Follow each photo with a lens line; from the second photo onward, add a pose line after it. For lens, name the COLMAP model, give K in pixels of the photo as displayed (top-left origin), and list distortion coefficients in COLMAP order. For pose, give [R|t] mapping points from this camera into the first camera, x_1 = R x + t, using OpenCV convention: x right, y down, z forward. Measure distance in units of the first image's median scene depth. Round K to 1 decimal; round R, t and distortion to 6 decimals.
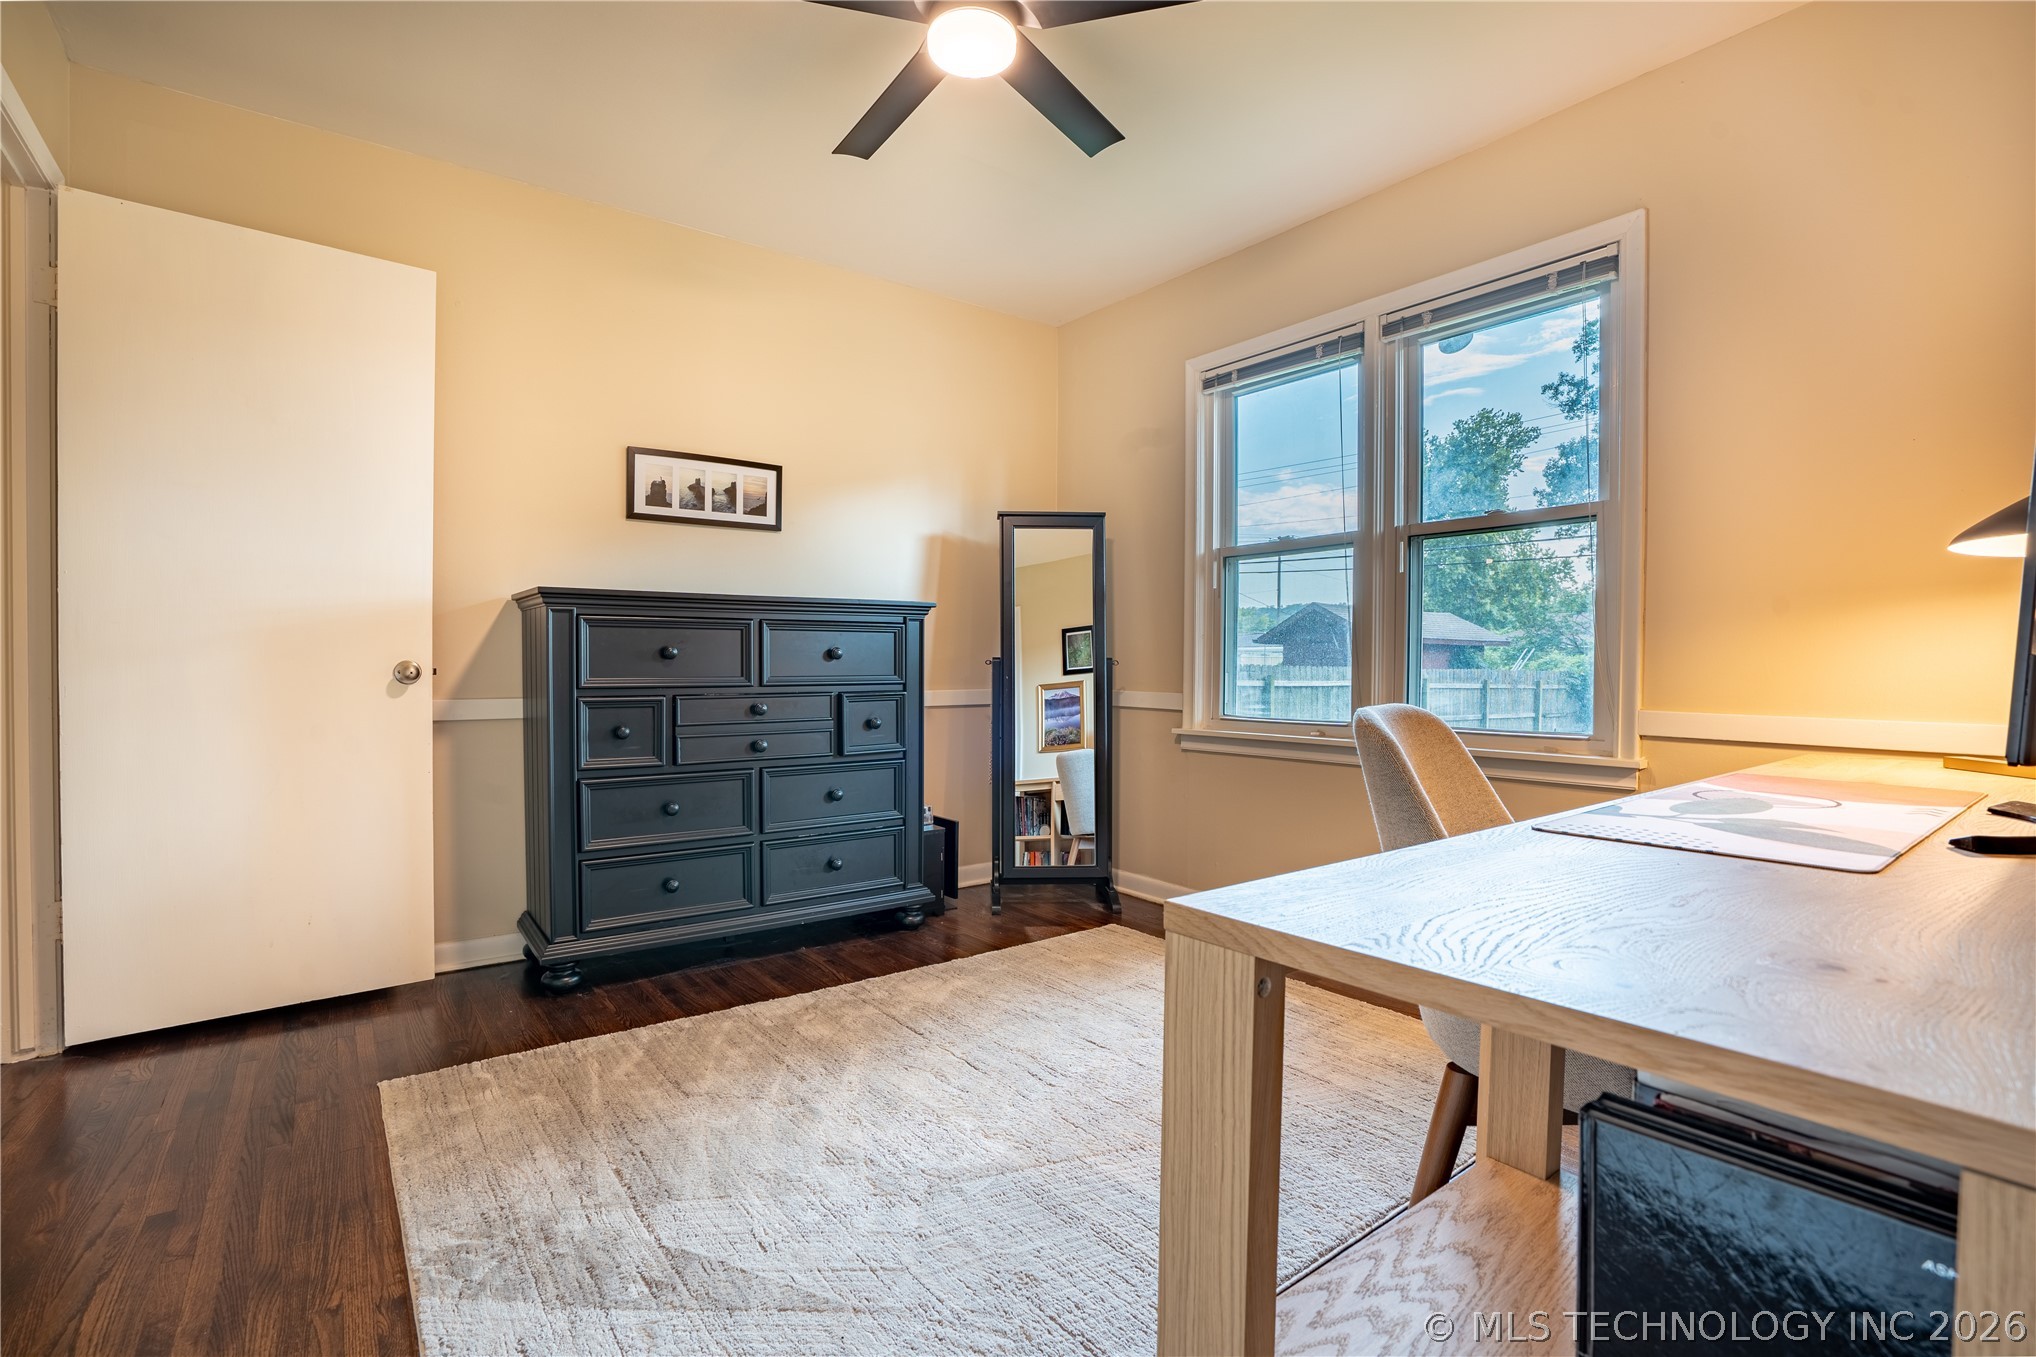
lens RADIAL K [[943.7, 0, 1017.4], [0, 943.7, 688.0], [0, 0, 1]] dist [-0.059531, 0.019081]
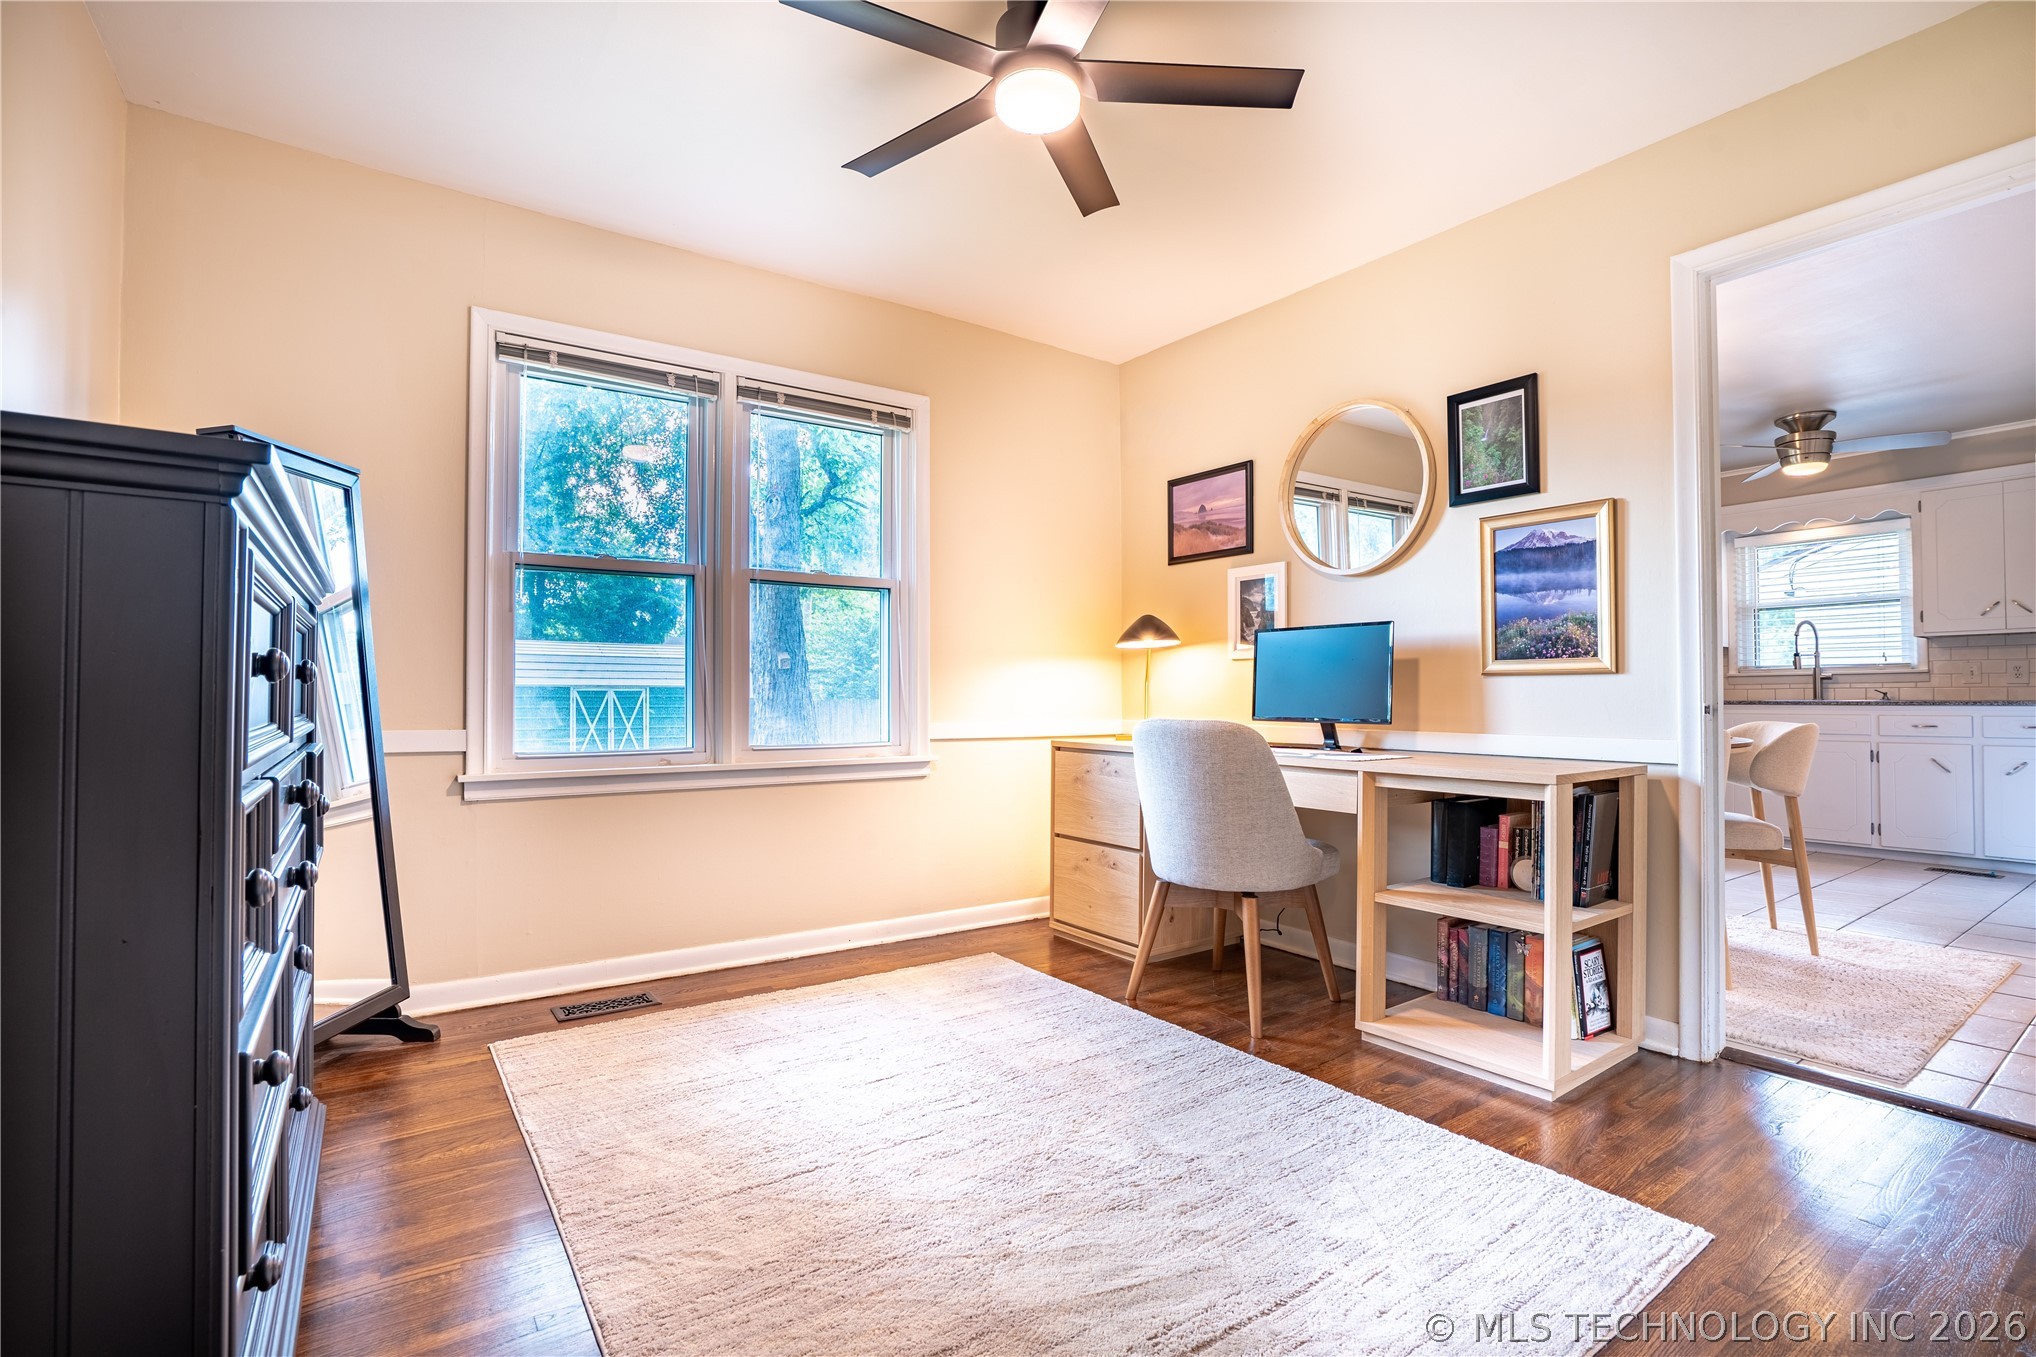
lens RADIAL K [[925.6, 0, 1023.3], [0, 925.6, 684.1], [0, 0, 1]] dist [-0.060545, 0.019226]
pose [[0.034369, 0.011248, 0.999346, -0.670896], [0.024879, 0.999617, -0.012106, -0.013246], [-0.999100, 0.025279, 0.034076, 0.623958]]
